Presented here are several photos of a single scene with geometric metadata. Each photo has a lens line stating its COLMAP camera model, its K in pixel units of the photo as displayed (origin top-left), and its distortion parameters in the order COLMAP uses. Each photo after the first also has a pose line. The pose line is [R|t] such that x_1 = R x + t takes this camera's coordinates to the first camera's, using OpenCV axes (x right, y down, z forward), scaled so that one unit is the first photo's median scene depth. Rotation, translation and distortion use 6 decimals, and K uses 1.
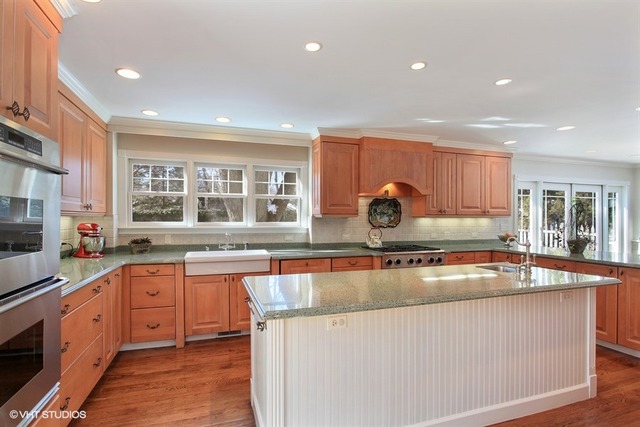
lens RADIAL K [[316.5, 0, 318.4], [0, 316.5, 216.6], [0, 0, 1]] dist [-0.001032, -0.000157]
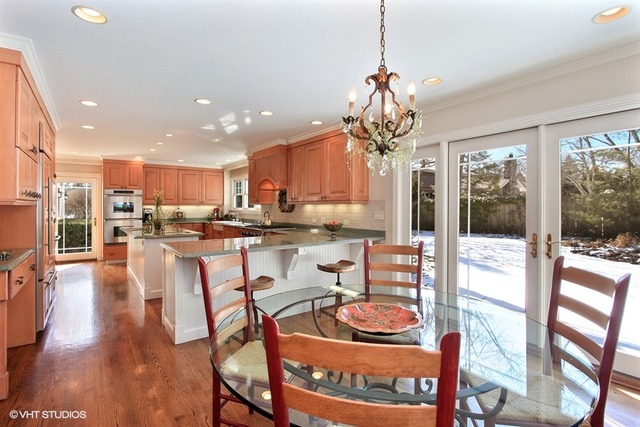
lens RADIAL K [[316.5, 0, 317.7], [0, 316.5, 210.6], [0, 0, 1]] dist [-0.001032, -0.000157]
pose [[0.293587, 0.007392, -0.955904, 1.400282], [0.002926, 0.999958, 0.008631, 0.016396], [0.955928, -0.005331, 0.293553, 0.684880]]
